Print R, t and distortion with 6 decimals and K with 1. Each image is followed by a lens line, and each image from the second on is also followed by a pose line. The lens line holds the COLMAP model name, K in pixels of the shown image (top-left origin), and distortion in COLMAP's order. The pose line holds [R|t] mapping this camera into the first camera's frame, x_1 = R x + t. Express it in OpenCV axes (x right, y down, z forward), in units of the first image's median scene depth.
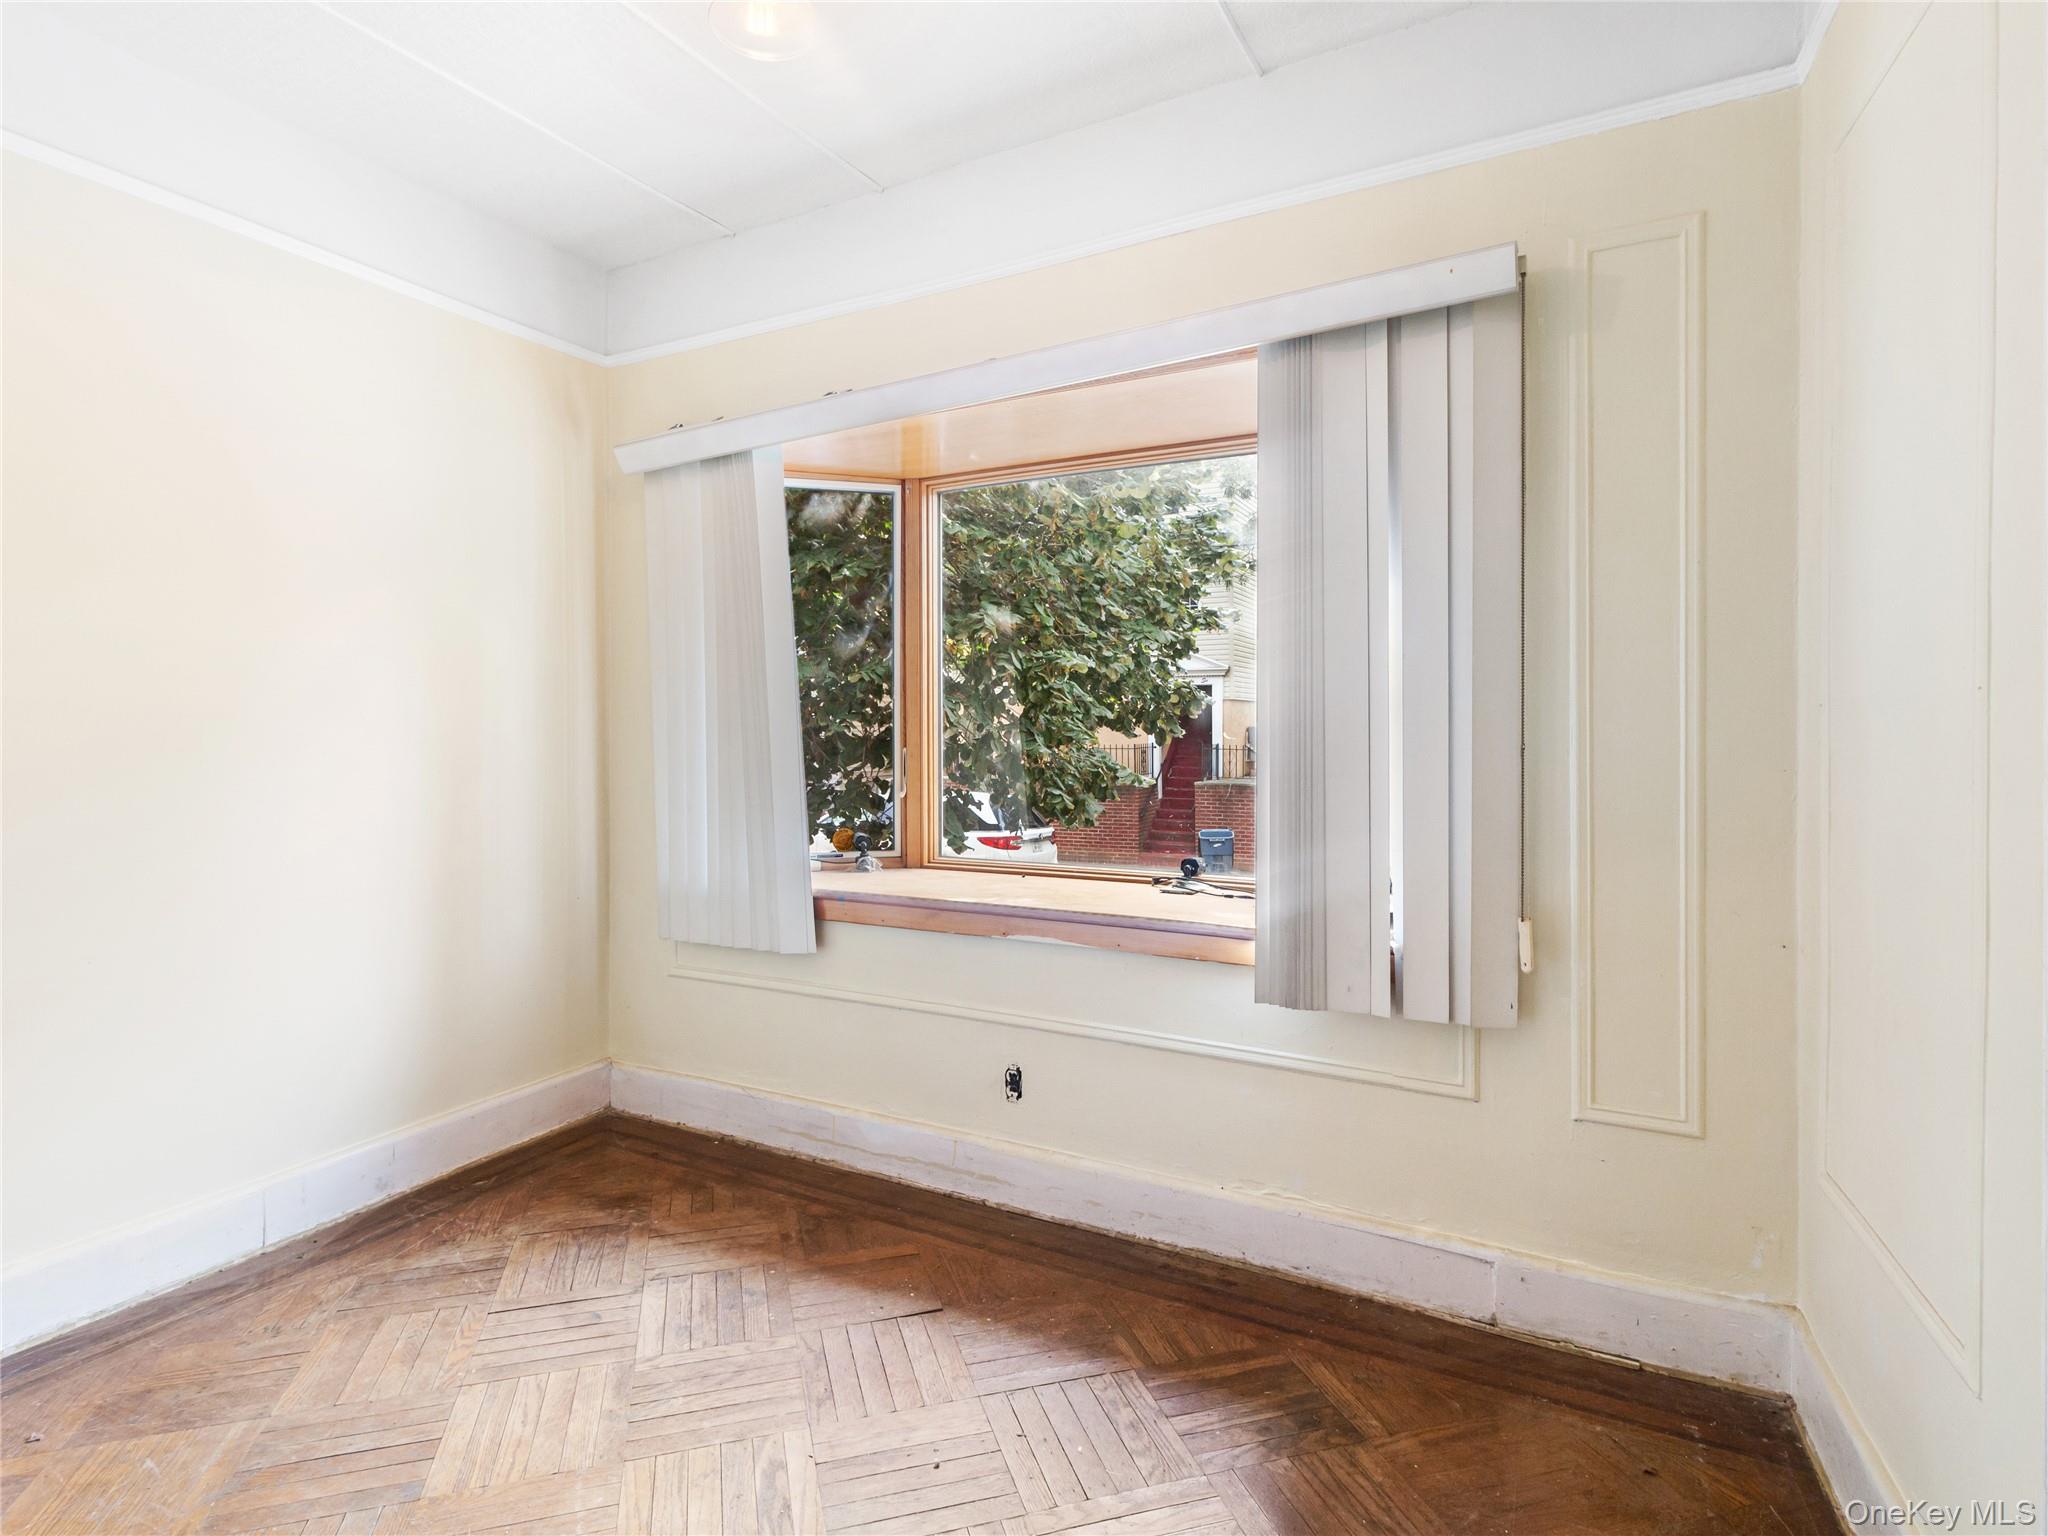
lens RADIAL K [[1069.8, 0, 1015.4], [0, 1069.8, 759.3], [0, 0, 1]] dist [0.000545, 0.000428]
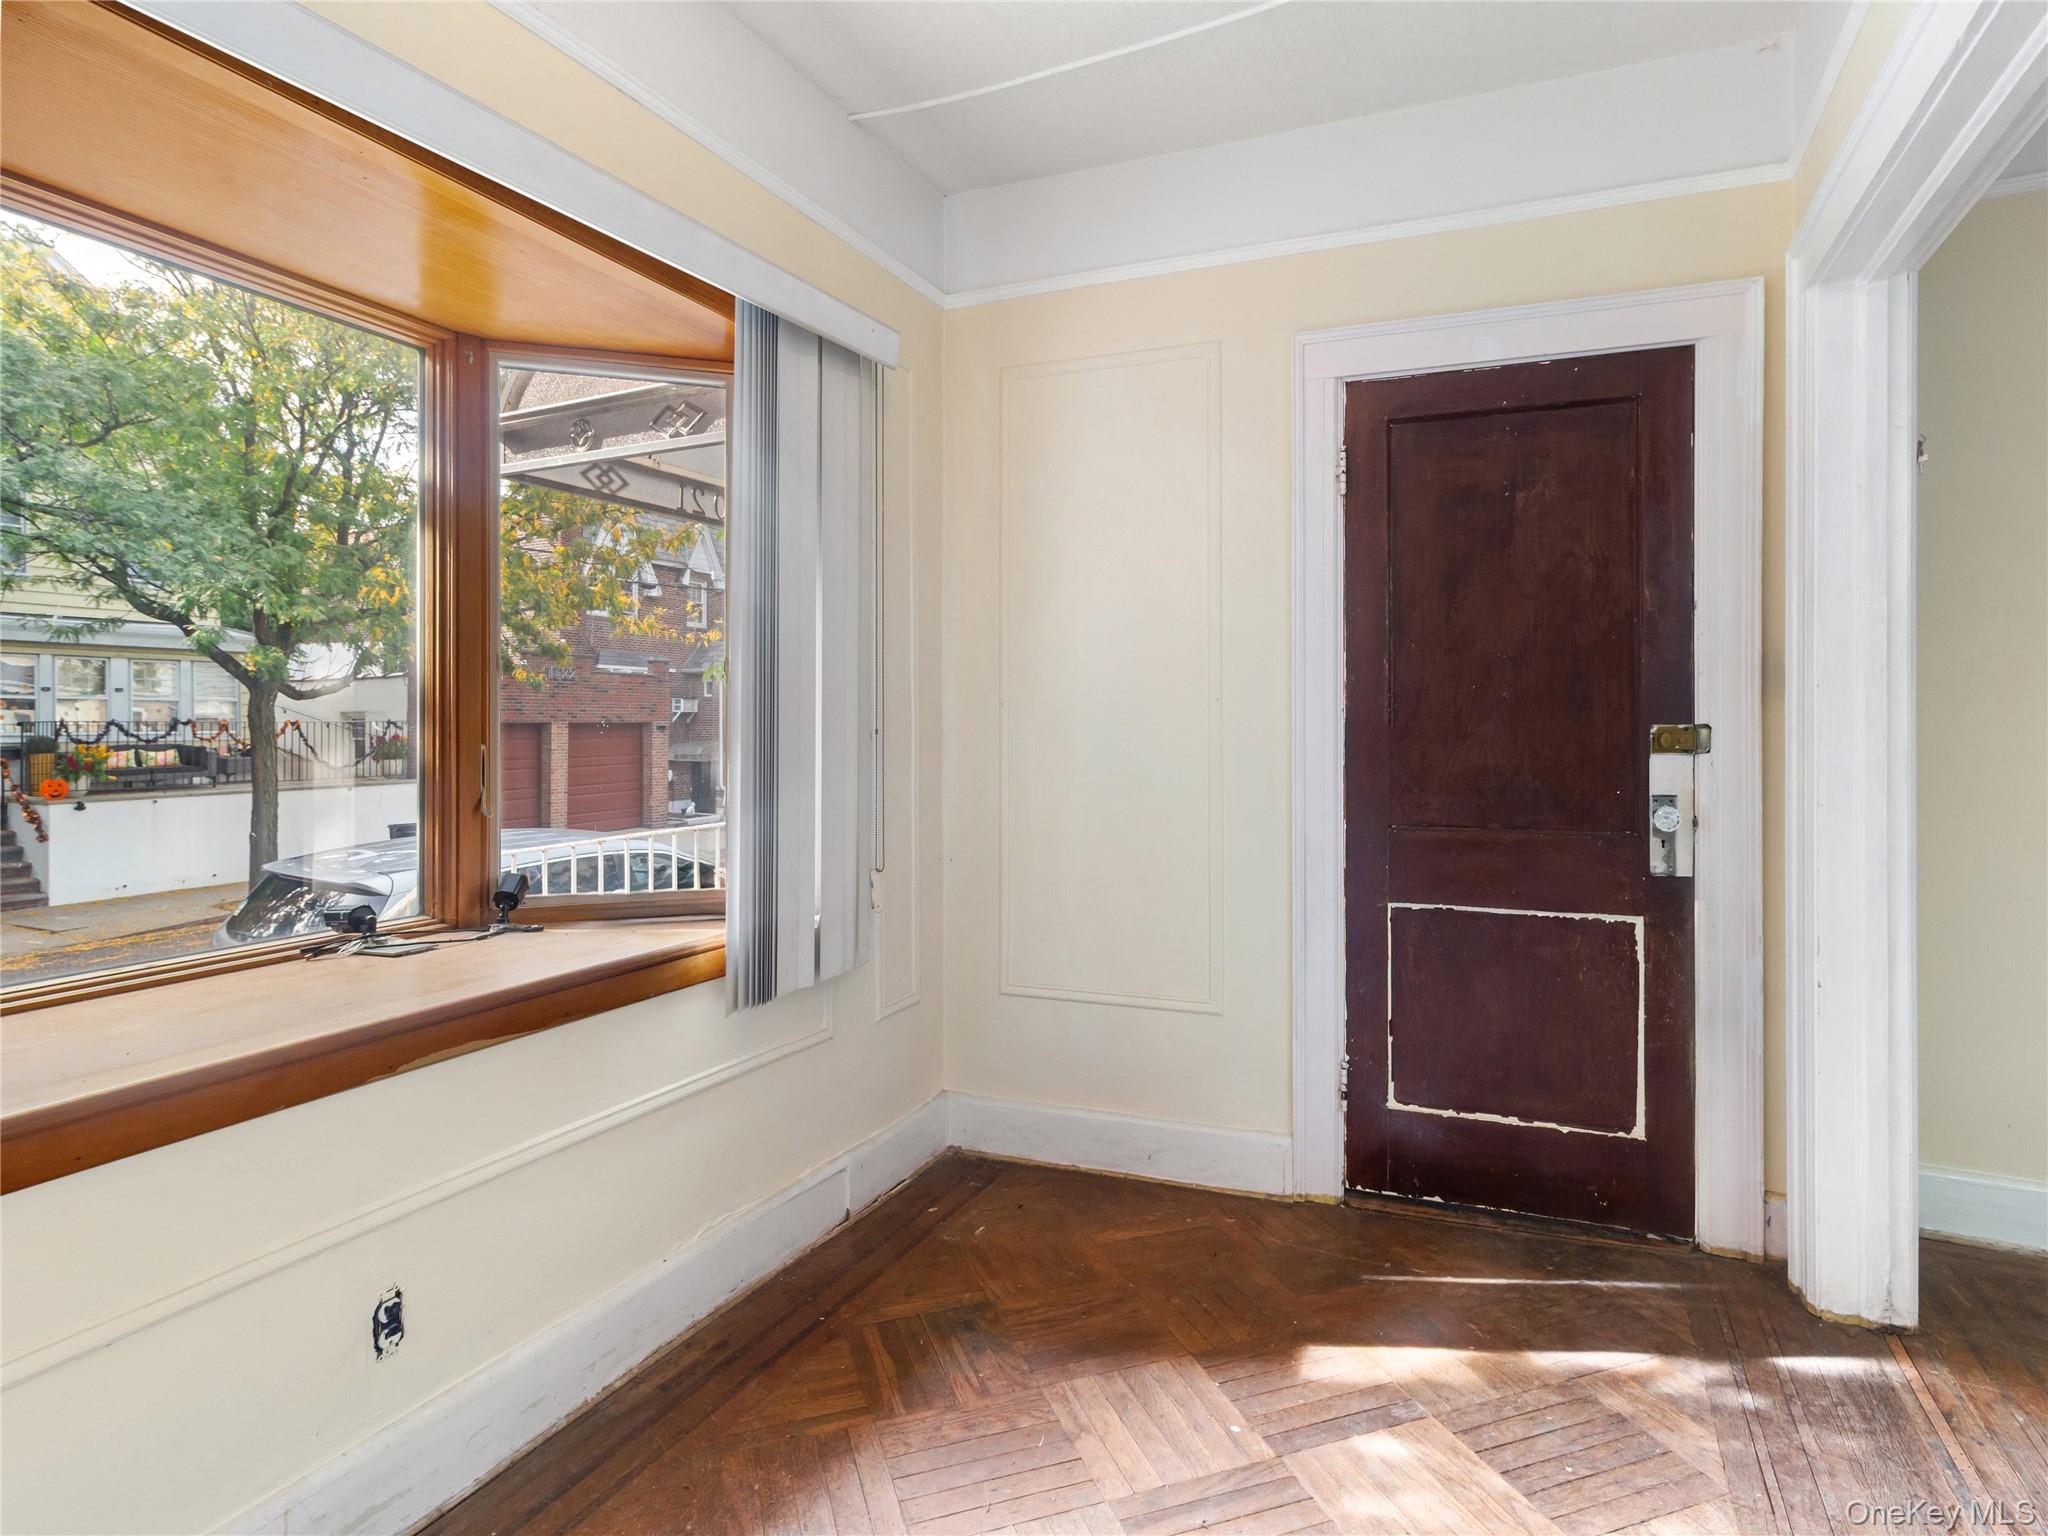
lens RADIAL K [[1069.8, 0, 1015.4], [0, 1069.8, 759.3], [0, 0, 1]] dist [0.000545, 0.000428]
pose [[-0.038209, -0.027221, 0.998899, -0.746992], [0.033541, 0.999031, 0.028507, -0.009679], [-0.998707, 0.034593, -0.037259, 0.857019]]
